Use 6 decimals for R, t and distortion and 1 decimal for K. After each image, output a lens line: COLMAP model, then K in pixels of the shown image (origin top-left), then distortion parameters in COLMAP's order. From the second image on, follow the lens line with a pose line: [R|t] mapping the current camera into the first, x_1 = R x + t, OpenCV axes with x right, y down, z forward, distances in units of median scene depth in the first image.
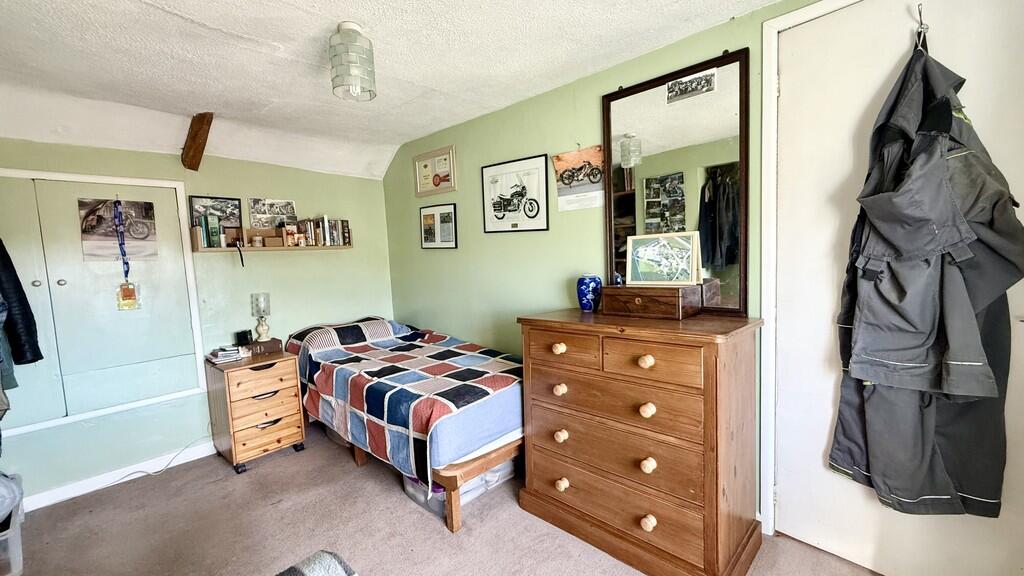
lens RADIAL K [[405.7, 0, 510.0], [0, 405.7, 287.4], [0, 0, 1]] dist [-0.000074, -0.000129]
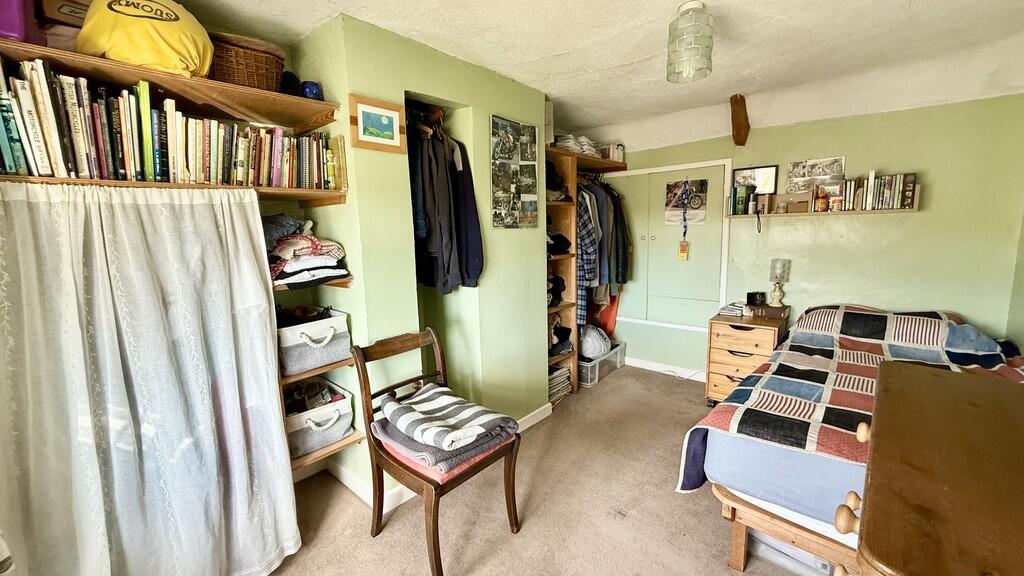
lens RADIAL K [[405.7, 0, 509.6], [0, 405.7, 283.8], [0, 0, 1]] dist [-0.000074, -0.000129]
pose [[0.017274, 0.182832, -0.982992, 0.444404], [-0.052599, 0.981944, 0.181713, -0.087110], [0.998466, 0.048566, 0.026579, 0.365157]]
